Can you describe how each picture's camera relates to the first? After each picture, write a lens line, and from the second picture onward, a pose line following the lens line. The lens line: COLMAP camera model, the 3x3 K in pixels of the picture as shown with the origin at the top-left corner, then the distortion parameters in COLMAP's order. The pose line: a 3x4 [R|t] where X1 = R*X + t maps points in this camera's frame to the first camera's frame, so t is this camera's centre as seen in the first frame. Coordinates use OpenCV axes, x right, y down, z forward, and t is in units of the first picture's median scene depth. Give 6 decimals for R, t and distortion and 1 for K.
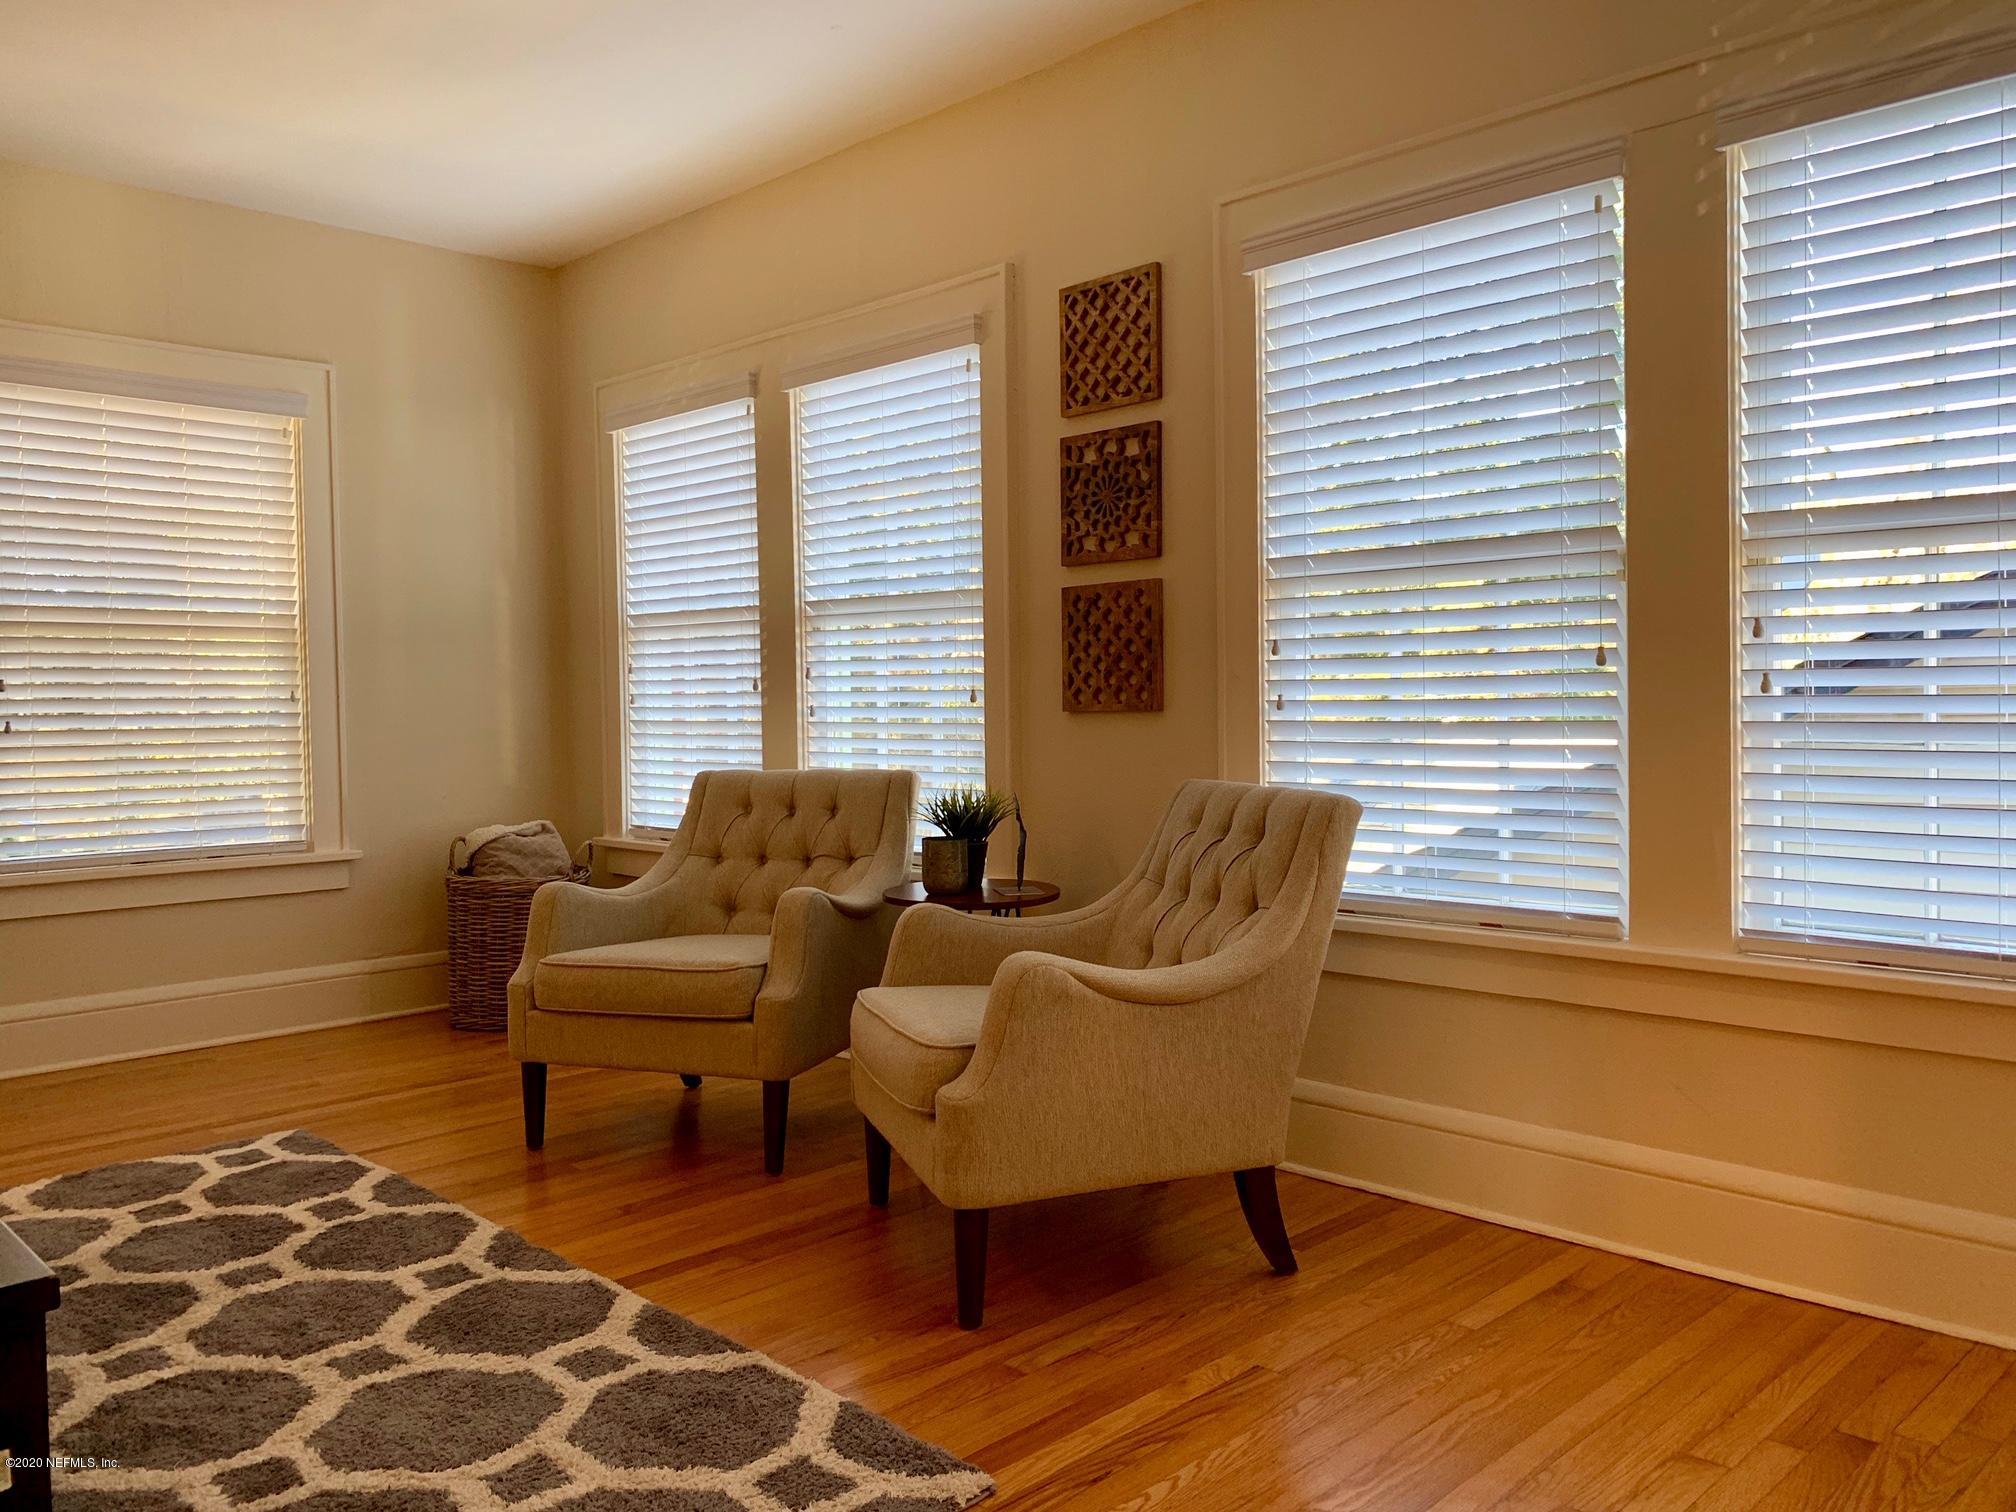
lens RADIAL K [[1542.5, 0, 1012.2], [0, 1542.5, 743.7], [0, 0, 1]] dist [0.015226, -0.009947]
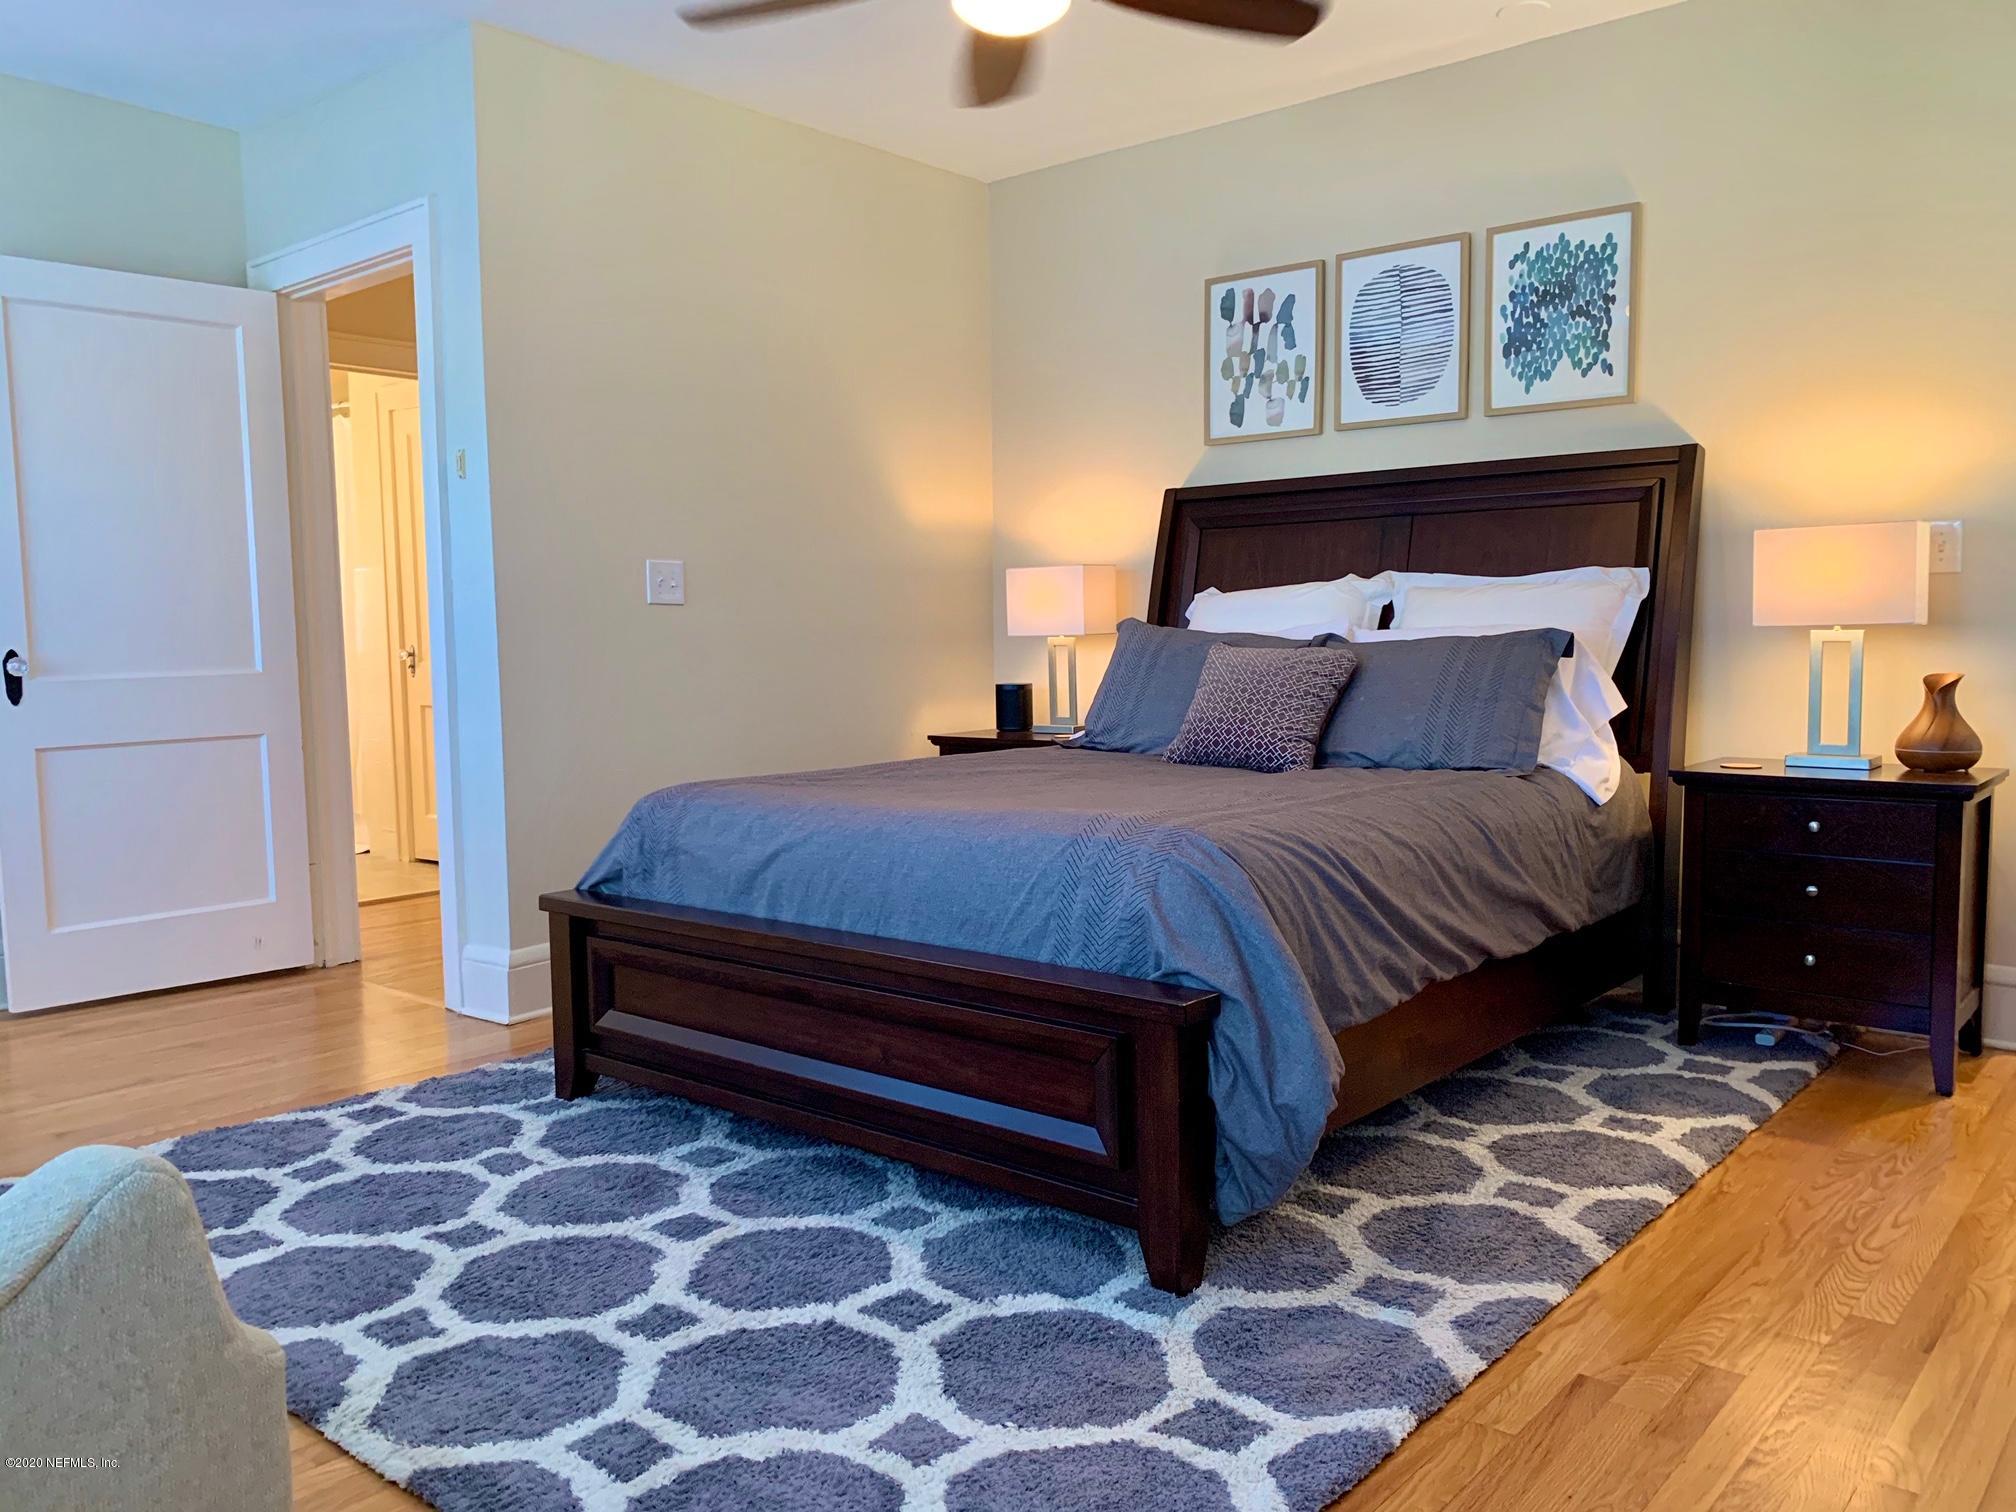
lens RADIAL K [[1542.5, 0, 1010.1], [0, 1542.5, 760.9], [0, 0, 1]] dist [0.015226, -0.009947]
pose [[-0.995131, 0.039328, -0.090376, -0.681821], [0.029015, 0.993204, 0.112714, -0.034554], [0.094194, 0.109543, -0.989509, 1.980882]]
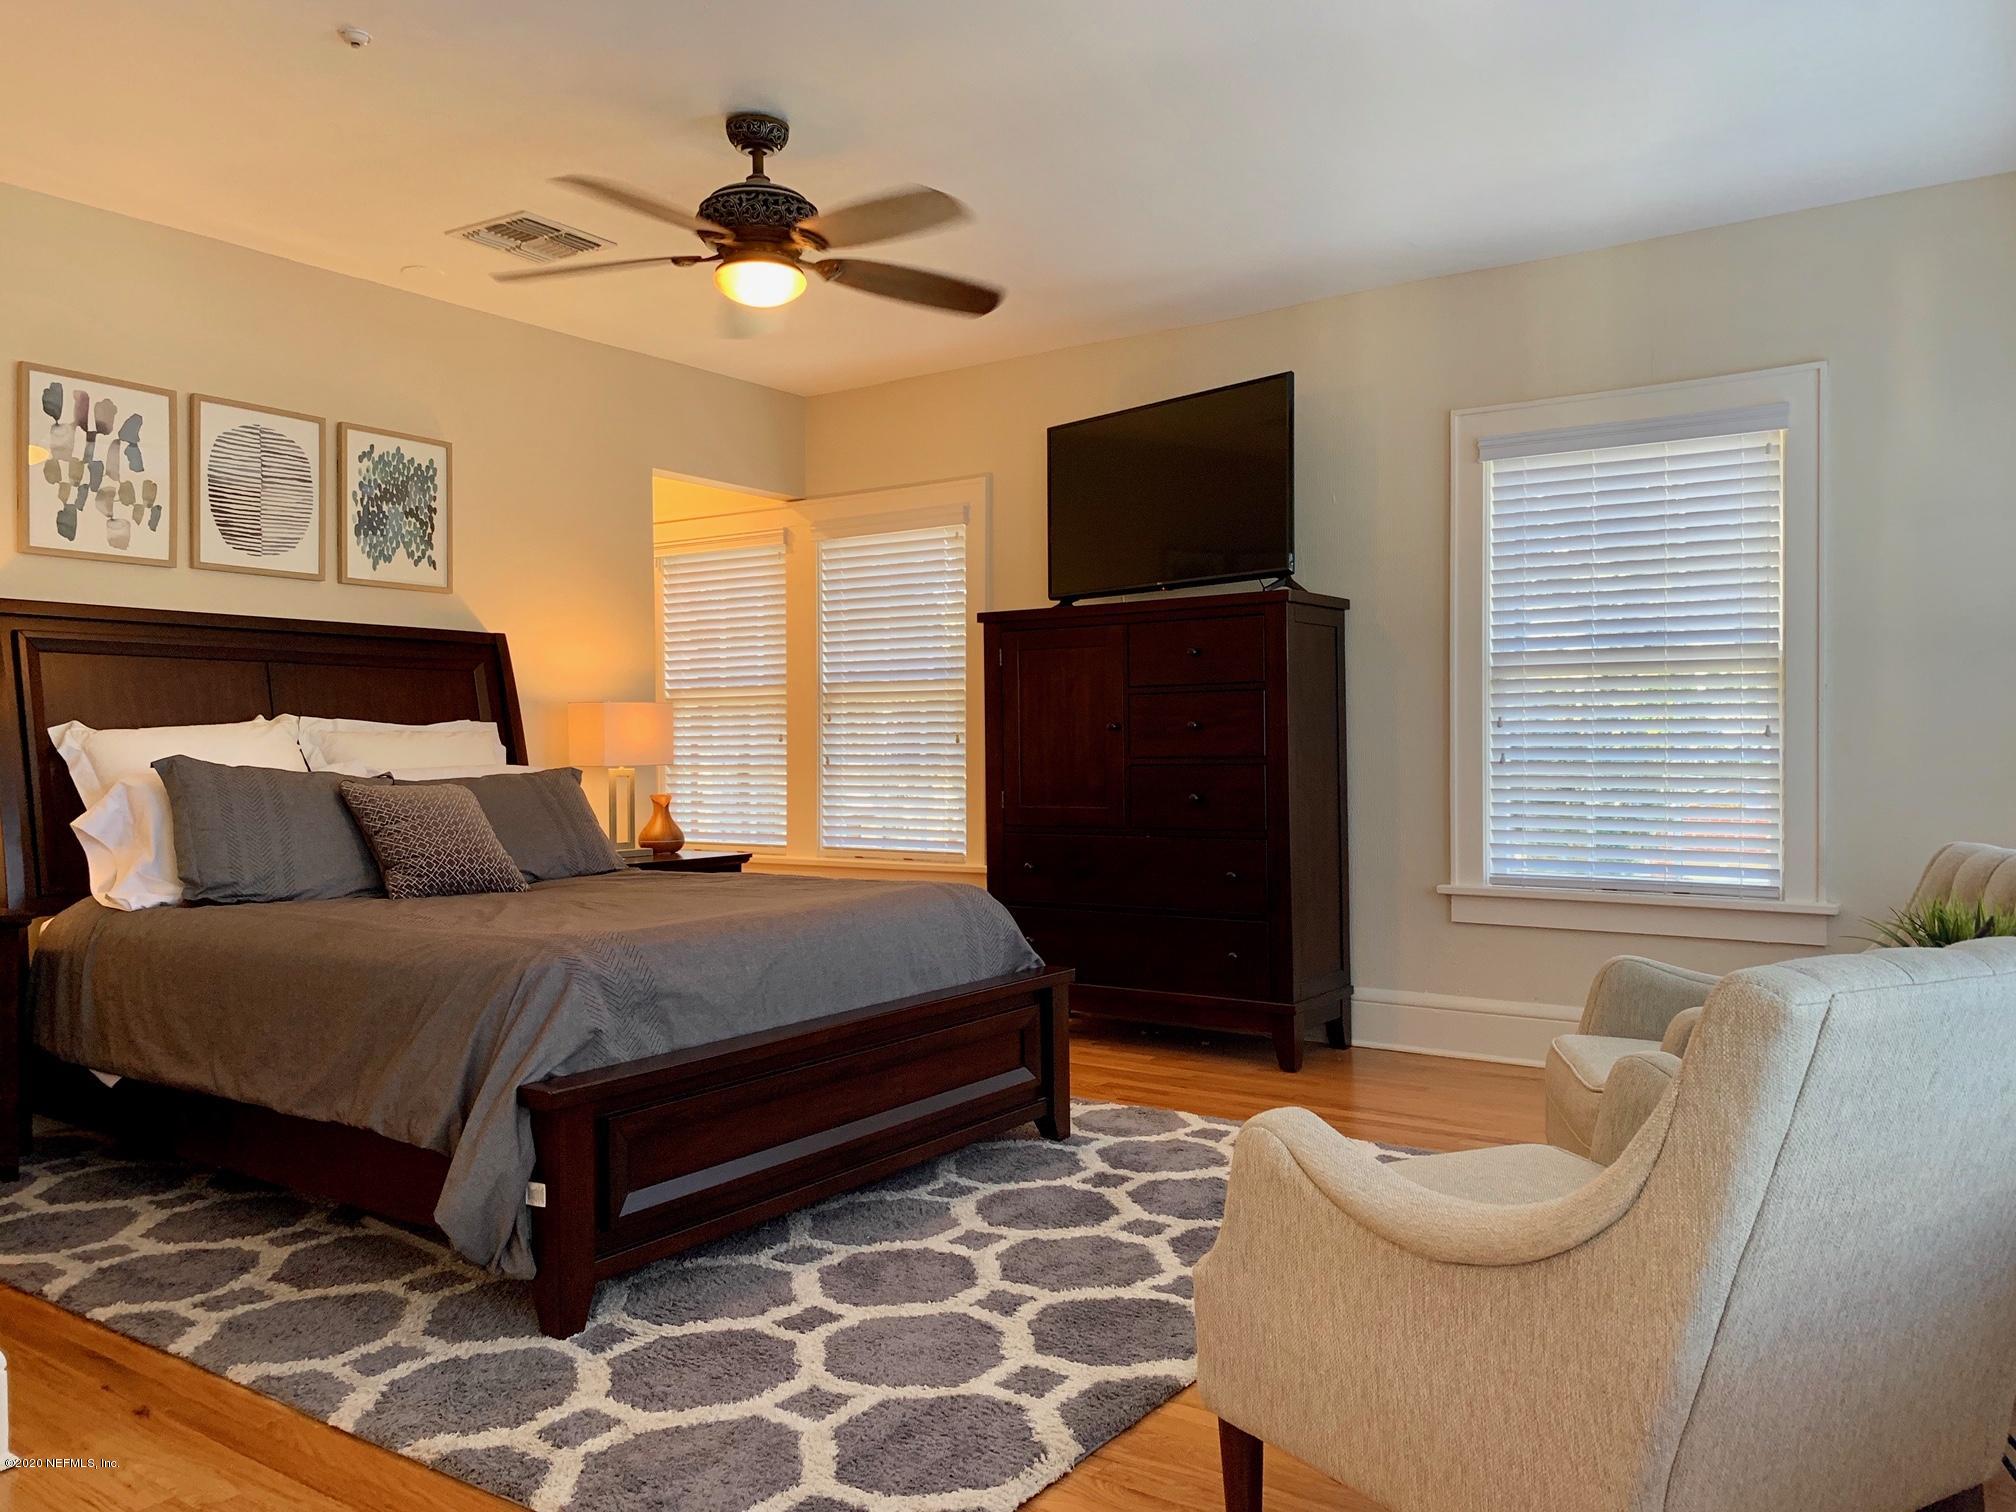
lens RADIAL K [[1542.5, 0, 1011.8], [0, 1542.5, 762.0], [0, 0, 1]] dist [0.015226, -0.009947]
pose [[0.187161, 0.027429, -0.981946, 0.720722], [-0.024165, 0.999436, 0.023311, -0.045308], [0.982032, 0.019366, 0.187718, 0.745201]]
